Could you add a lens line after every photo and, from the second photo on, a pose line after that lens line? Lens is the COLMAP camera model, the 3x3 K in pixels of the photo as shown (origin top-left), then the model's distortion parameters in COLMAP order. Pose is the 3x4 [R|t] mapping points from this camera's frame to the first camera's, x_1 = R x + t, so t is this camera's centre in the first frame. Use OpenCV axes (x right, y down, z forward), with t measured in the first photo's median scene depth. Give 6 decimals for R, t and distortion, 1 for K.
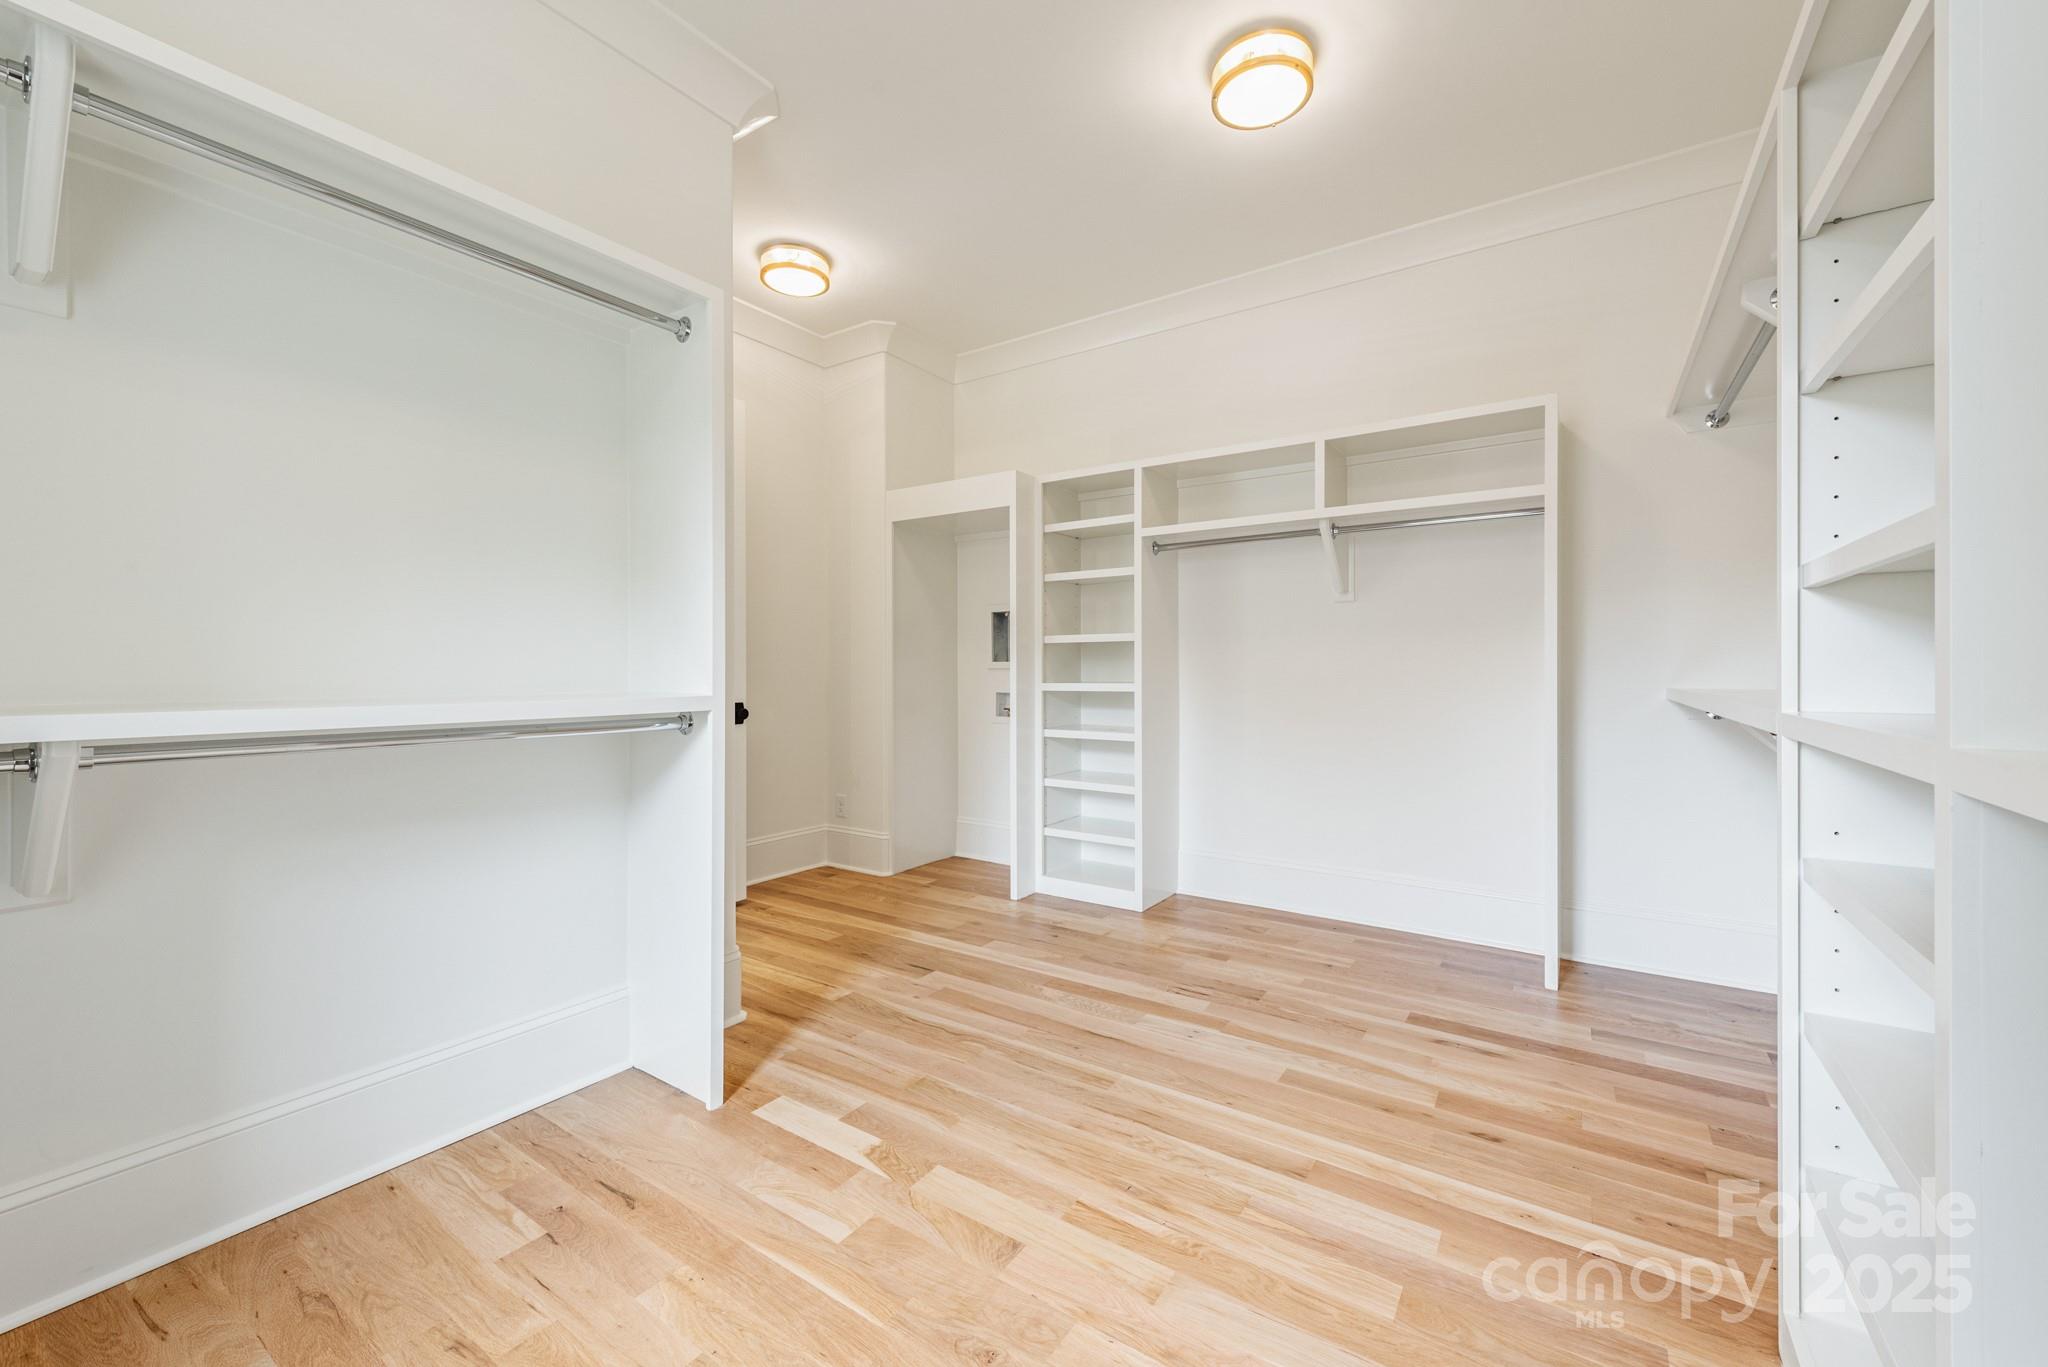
lens RADIAL K [[796.7, 0, 1041.9], [0, 796.7, 672.0], [0, 0, 1]] dist [0.003038, 0.000059]
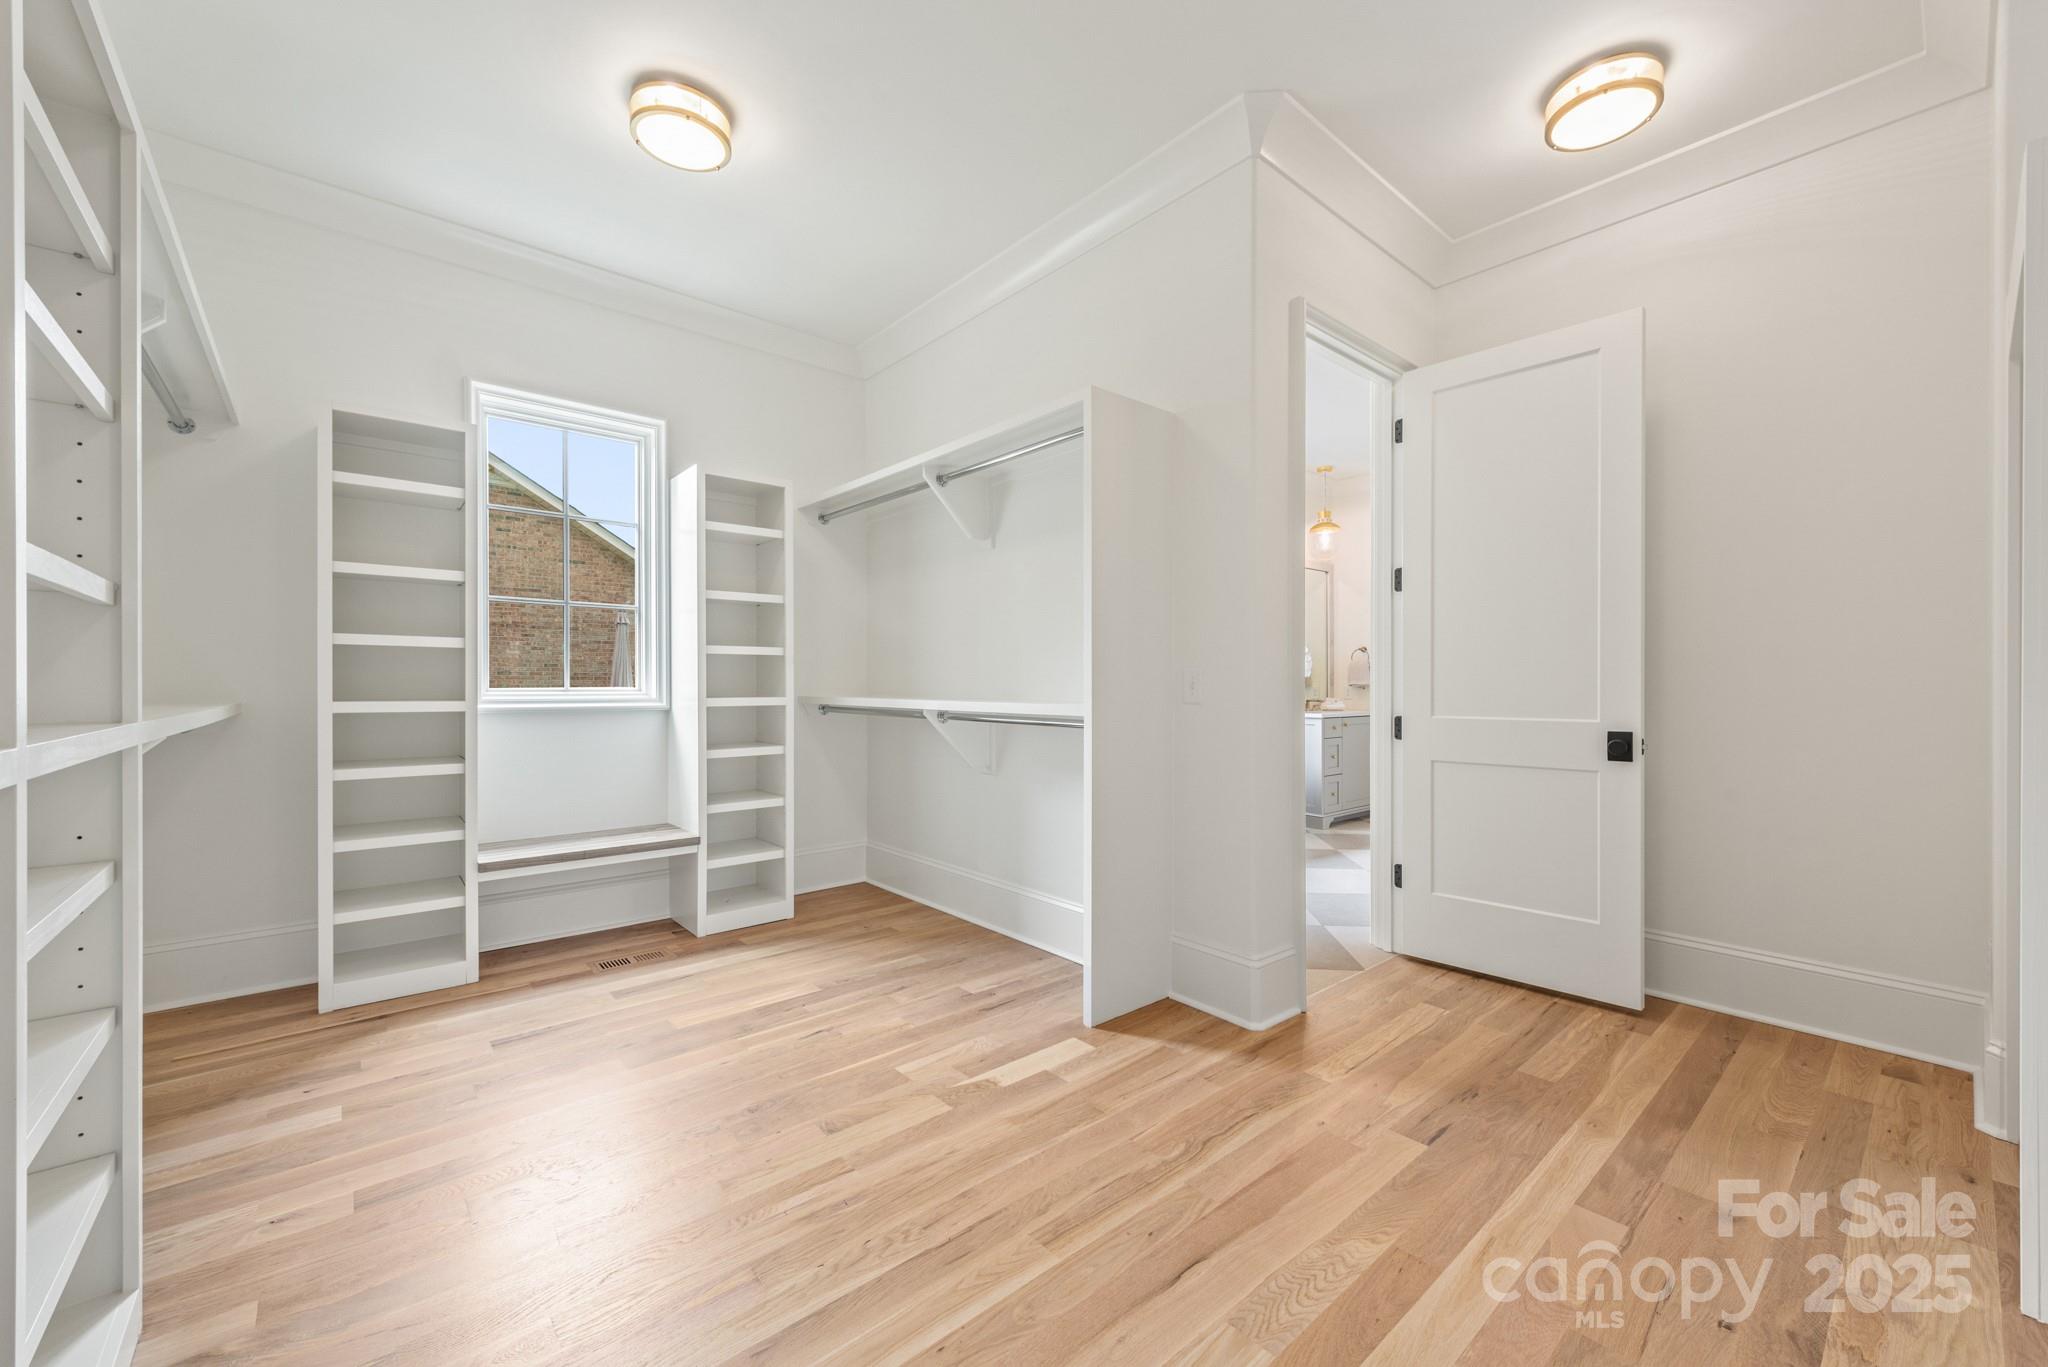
lens RADIAL K [[796.7, 0, 1041.4], [0, 796.7, 685.6], [0, 0, 1]] dist [0.003038, 0.000059]
pose [[-0.261416, 0.000686, -0.965226, 0.830720], [-0.005404, 0.999983, 0.002175, -0.006107], [0.965211, 0.005784, -0.261408, 1.227265]]
